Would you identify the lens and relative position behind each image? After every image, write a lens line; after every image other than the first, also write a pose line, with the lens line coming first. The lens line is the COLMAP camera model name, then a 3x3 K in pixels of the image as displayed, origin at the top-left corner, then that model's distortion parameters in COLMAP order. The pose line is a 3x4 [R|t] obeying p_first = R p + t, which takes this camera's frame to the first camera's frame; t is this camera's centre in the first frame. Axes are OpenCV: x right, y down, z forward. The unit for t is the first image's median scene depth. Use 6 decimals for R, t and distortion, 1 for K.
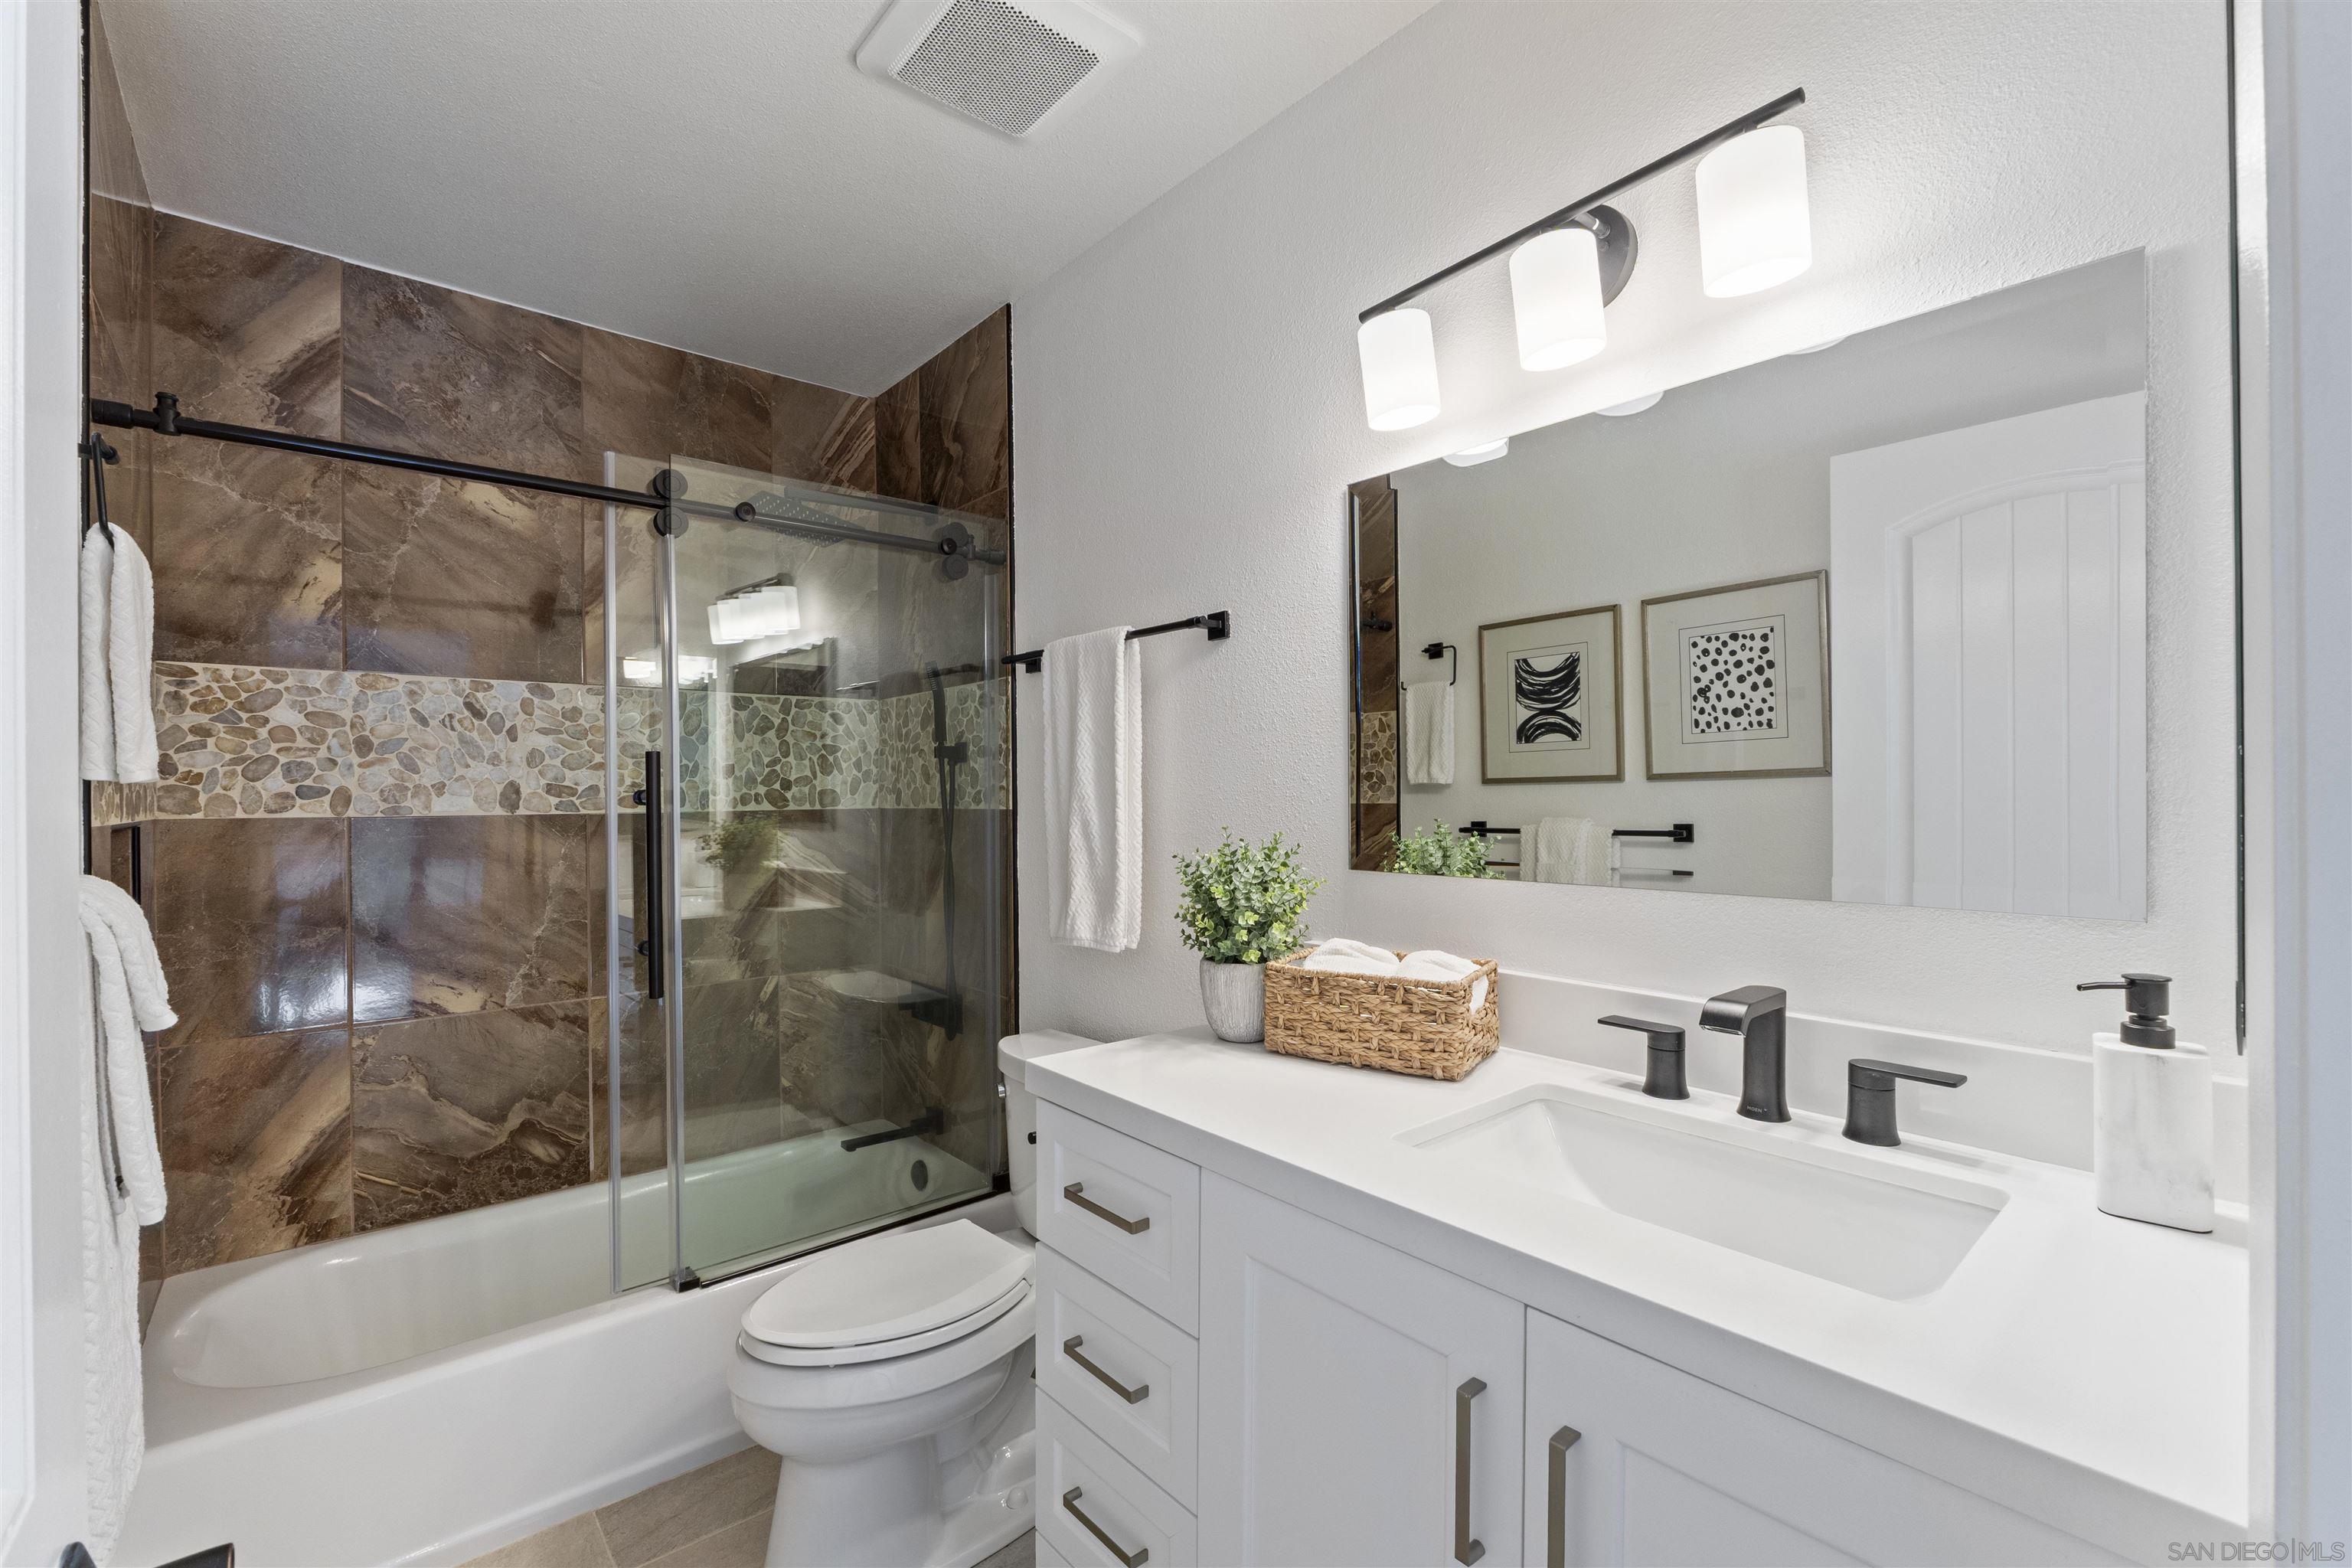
lens RADIAL K [[1002.4, 0, 1172.9], [0, 1002.4, 795.0], [0, 0, 1]] dist [-0.002209, 0.000127]
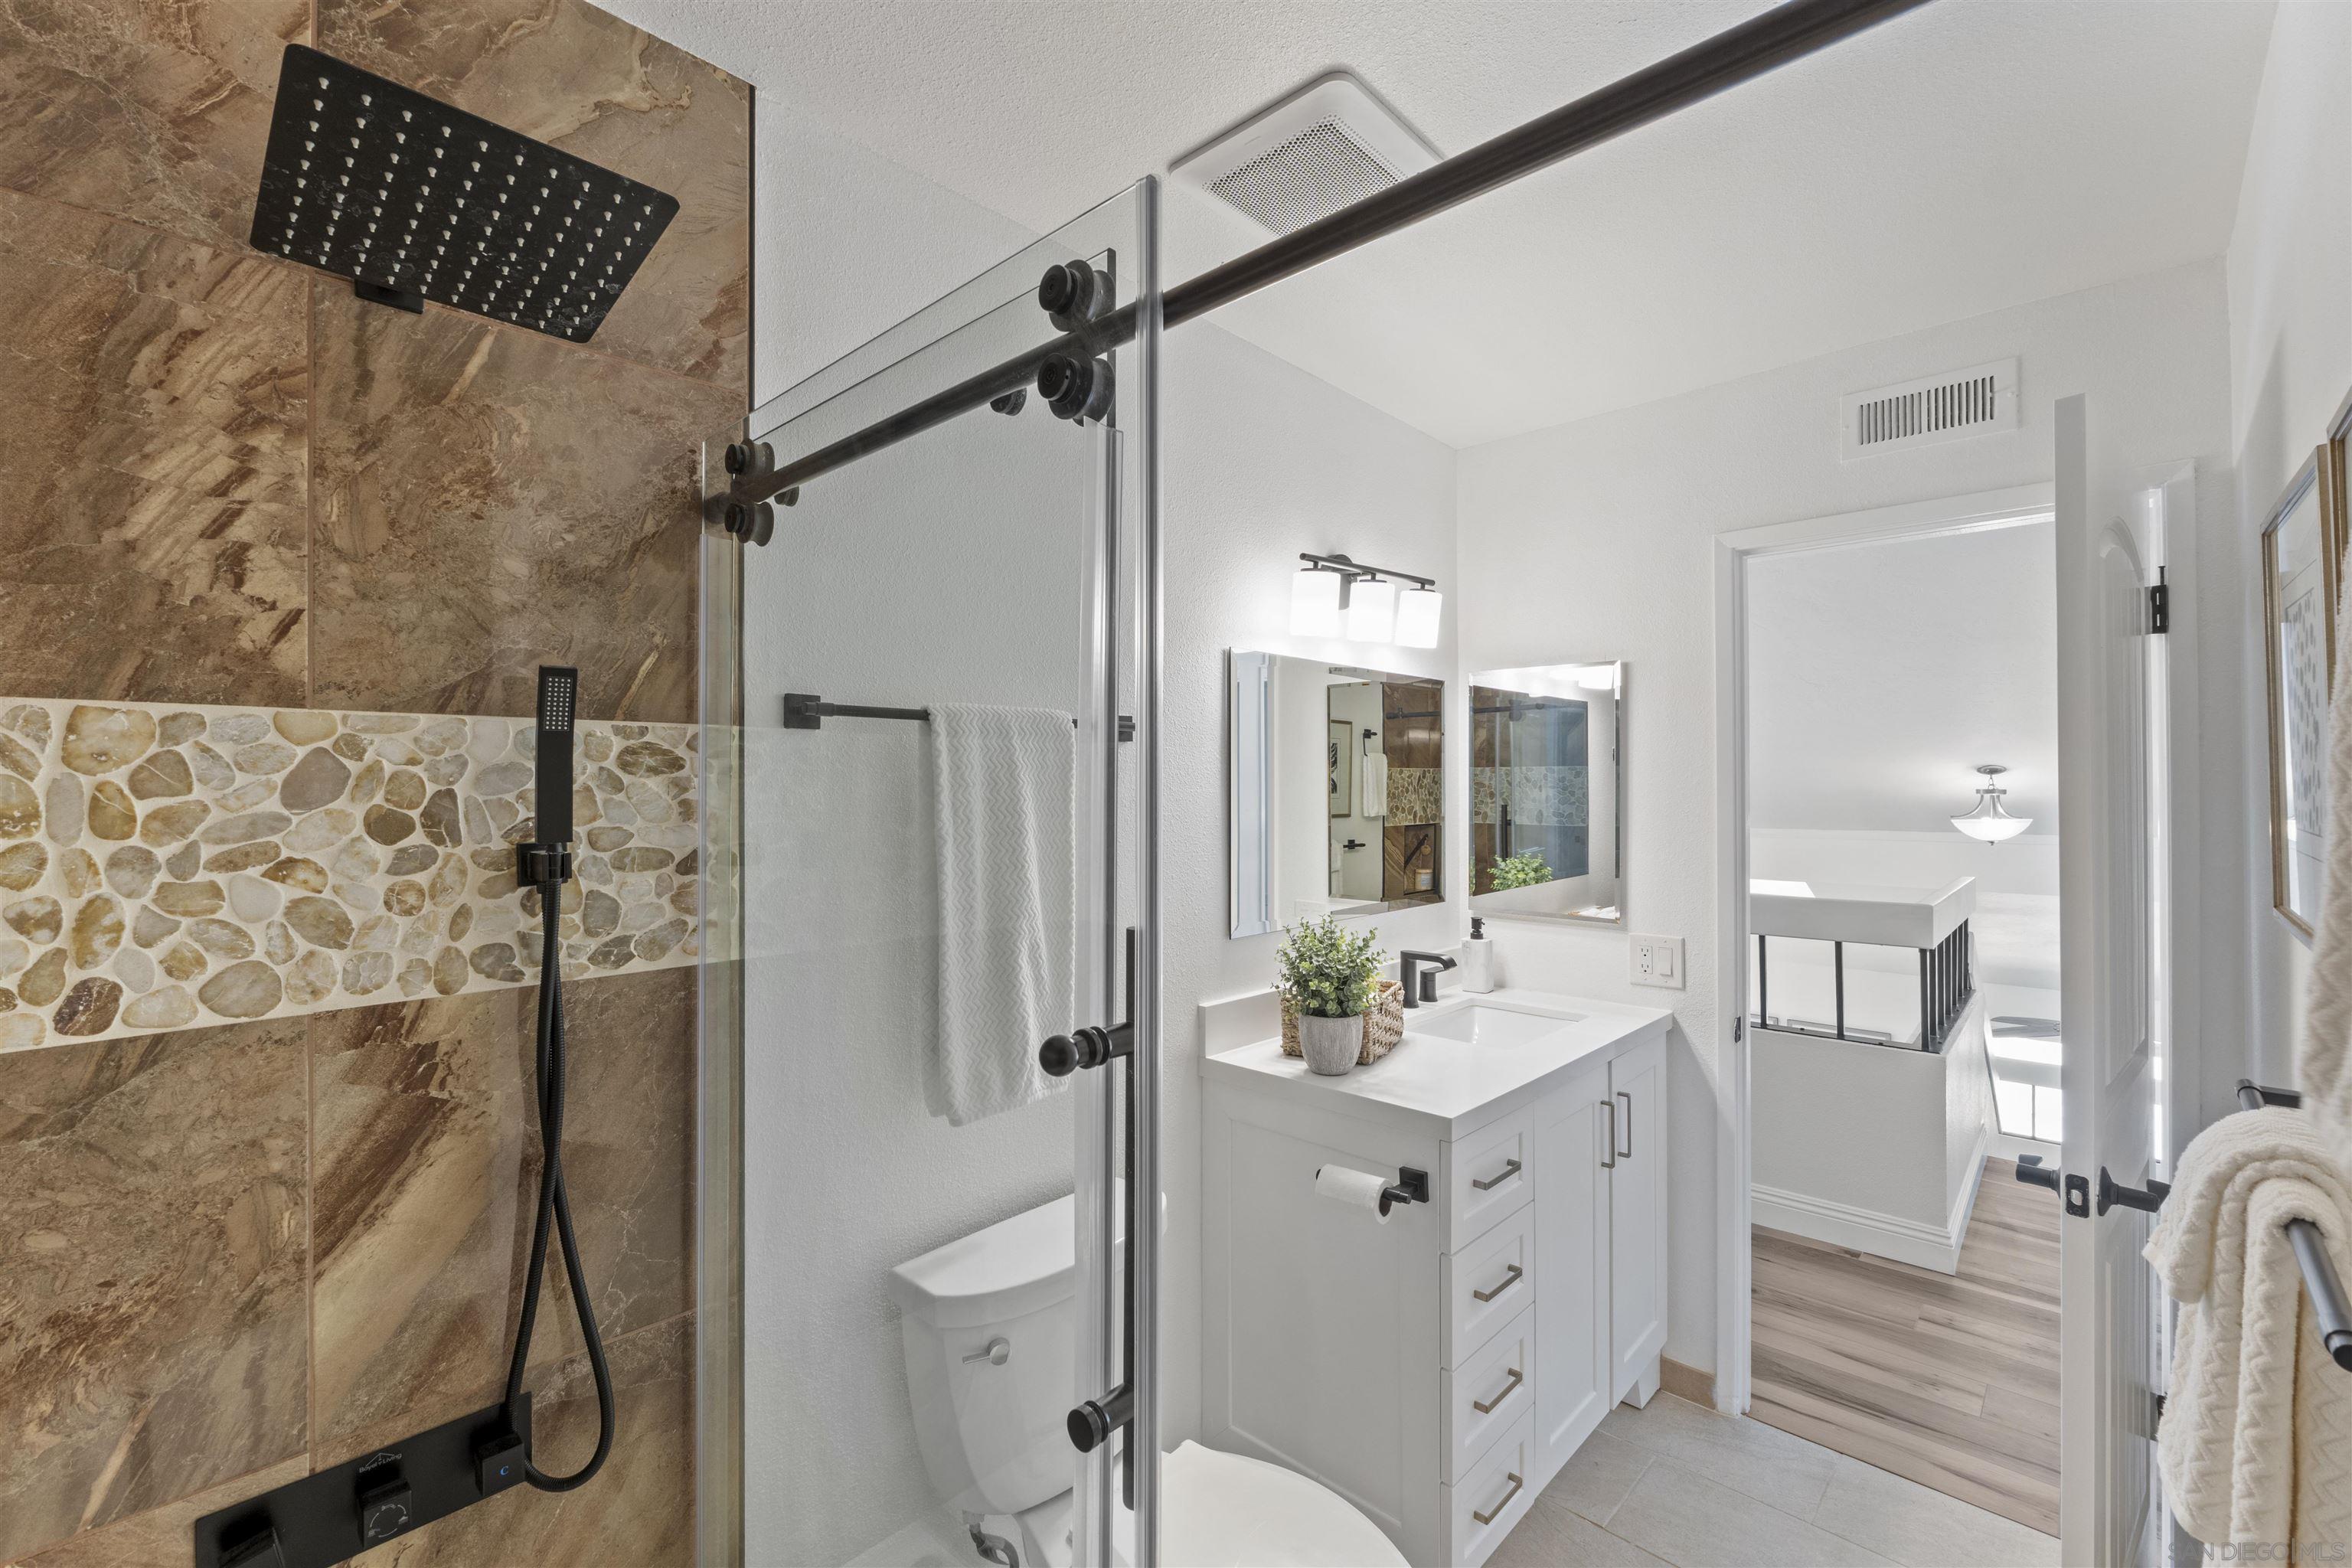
lens RADIAL K [[996.9, 0, 1175.9], [0, 996.9, 788.1], [0, 0, 1]] dist [-0.002301, -0.000091]
pose [[-0.103013, 0.010256, 0.994627, -0.720283], [0.006229, 0.999934, -0.009665, -0.072661], [-0.994660, 0.005200, -0.103070, 0.776139]]
